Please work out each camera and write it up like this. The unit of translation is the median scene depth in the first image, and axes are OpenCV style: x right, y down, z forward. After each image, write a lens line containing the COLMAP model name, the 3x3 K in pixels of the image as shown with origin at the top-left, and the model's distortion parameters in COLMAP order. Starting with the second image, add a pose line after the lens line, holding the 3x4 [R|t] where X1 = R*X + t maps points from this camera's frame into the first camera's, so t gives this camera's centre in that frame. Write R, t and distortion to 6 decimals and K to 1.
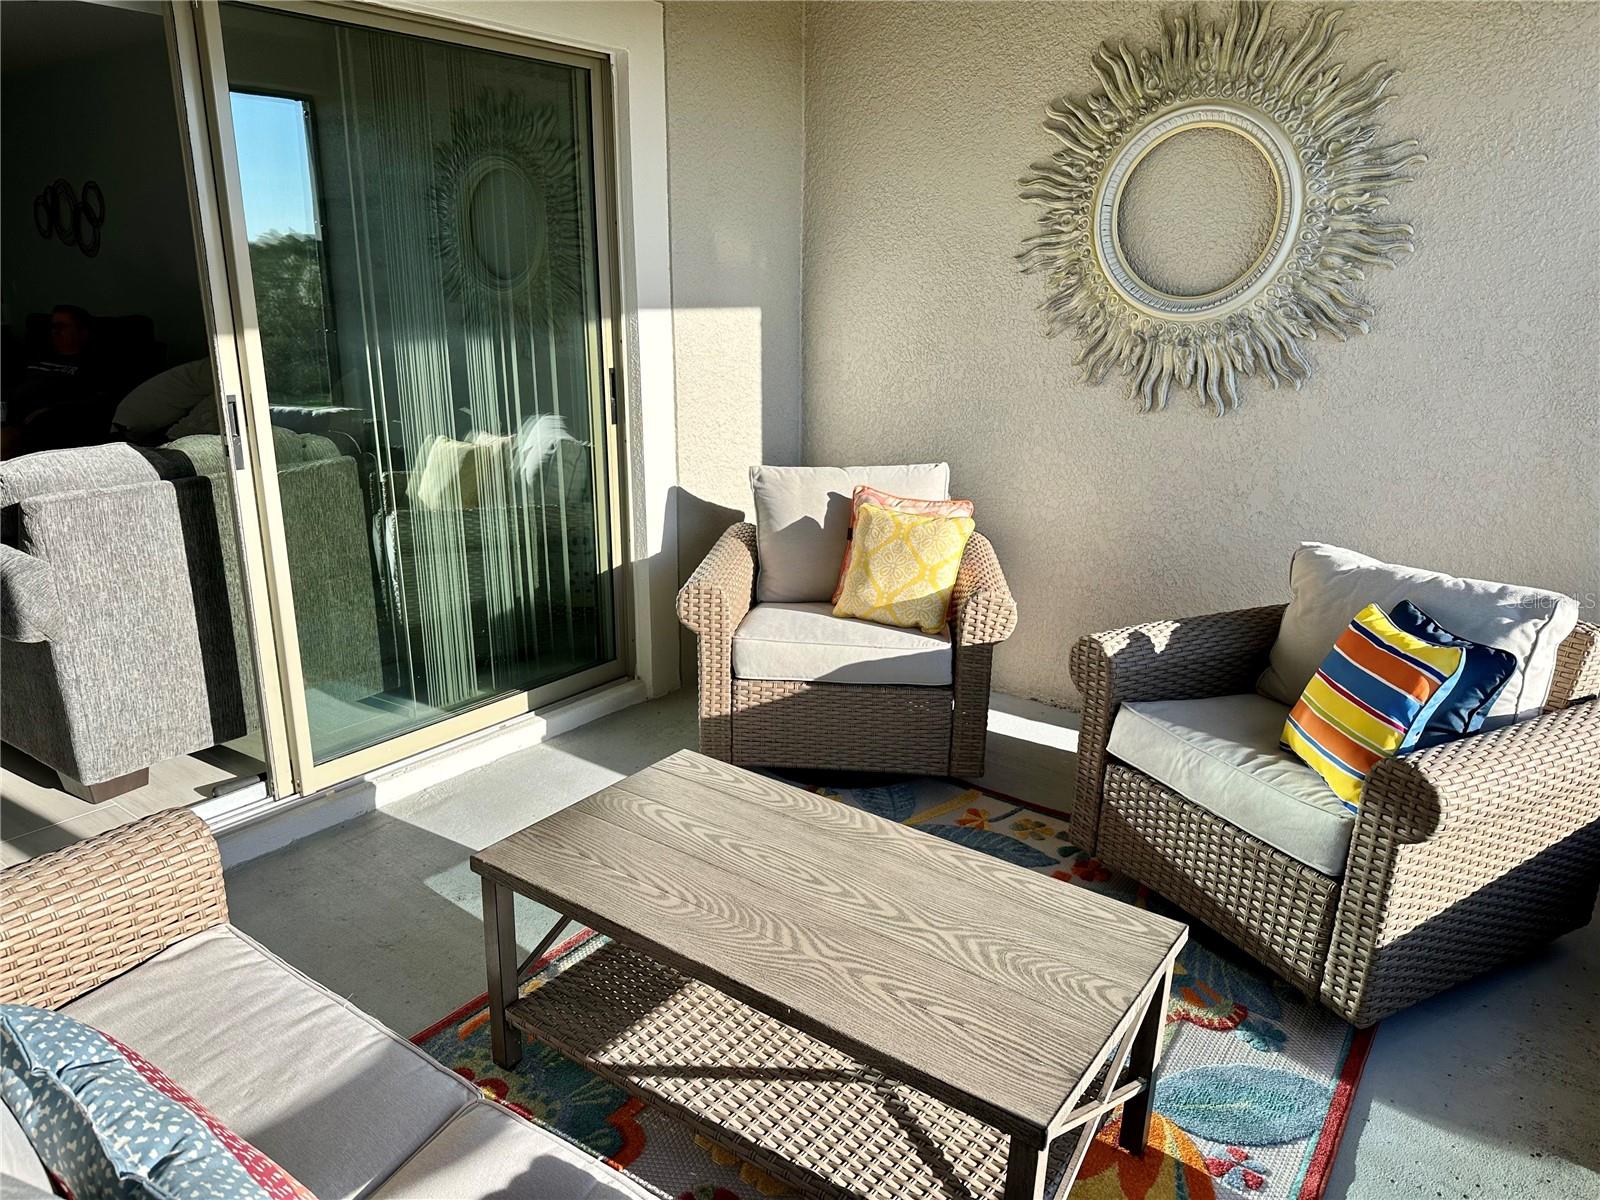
lens RADIAL K [[1118.9, 0, 801.8], [0, 1118.9, 603.0], [0, 0, 1]] dist [-0.000122, -0.001240]
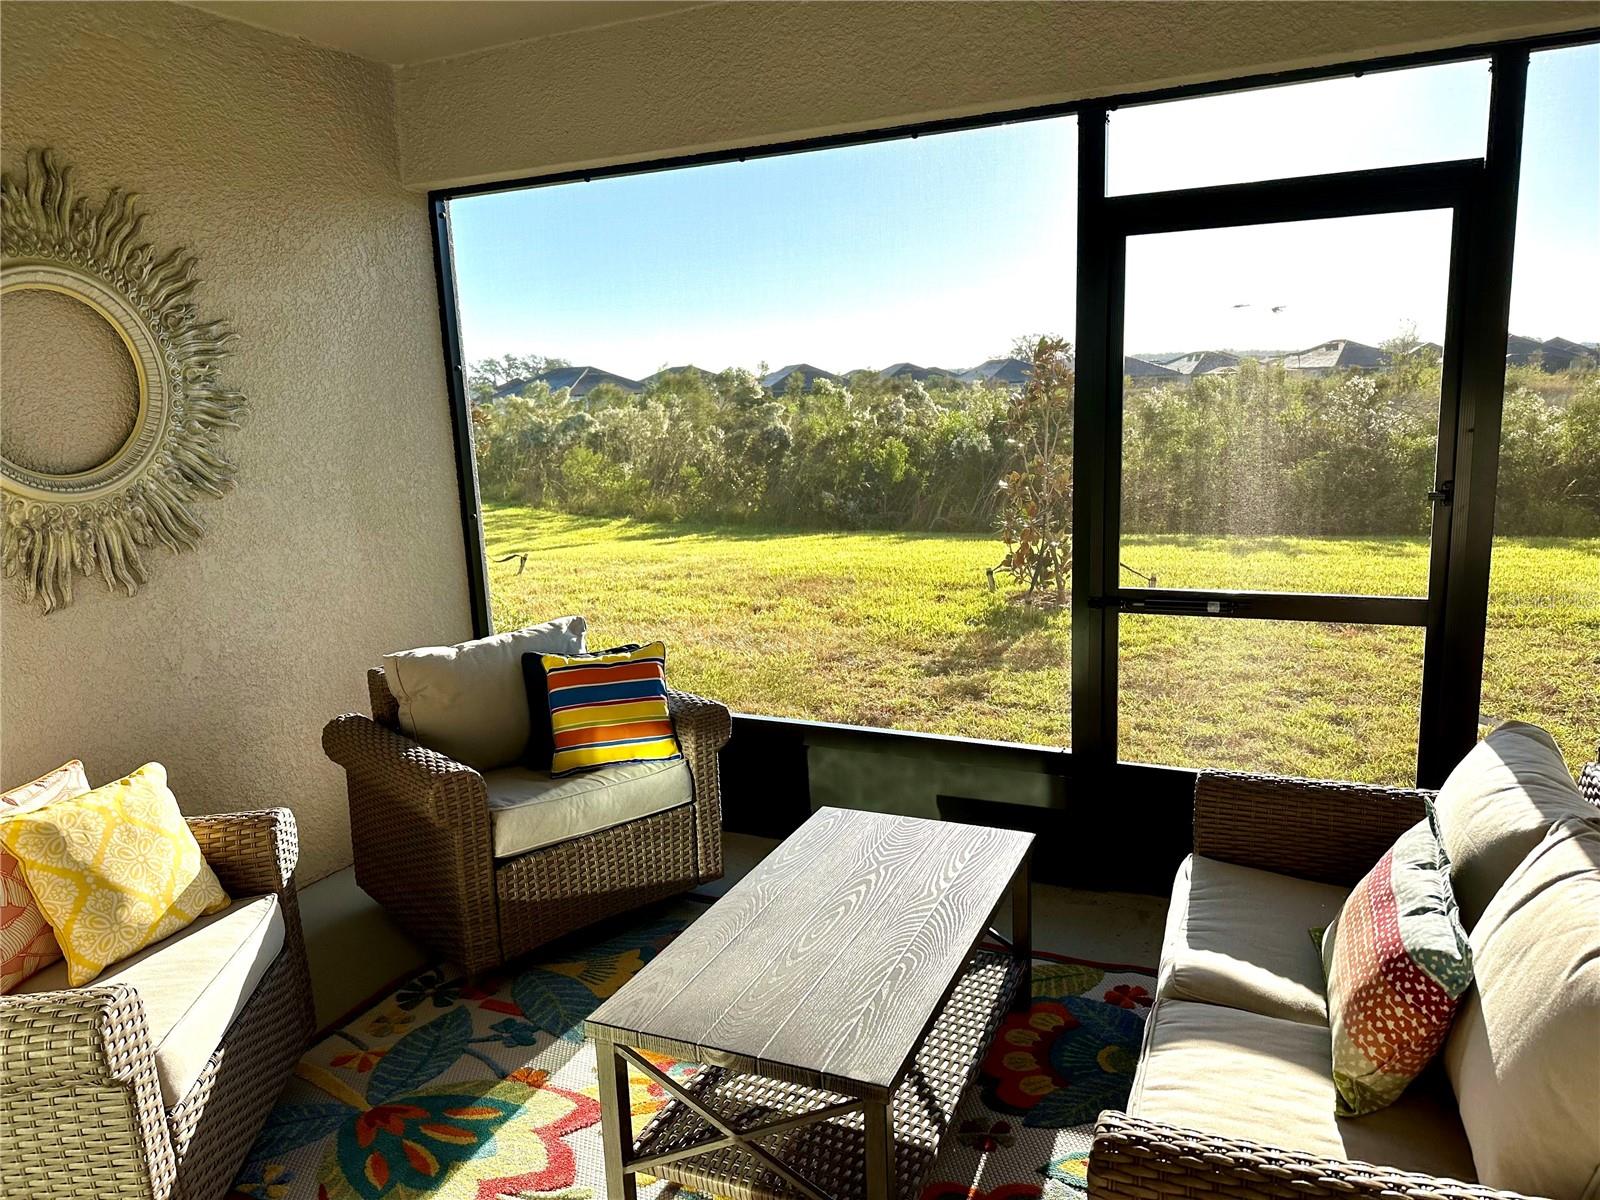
lens RADIAL K [[1118.9, 0, 801.9], [0, 1118.9, 600.5], [0, 0, 1]] dist [-0.000122, -0.001240]
pose [[-0.217178, -0.186370, 0.958175, -0.675183], [0.315998, 0.915323, 0.249659, -0.236165], [-0.923569, 0.357002, -0.139895, 0.673502]]
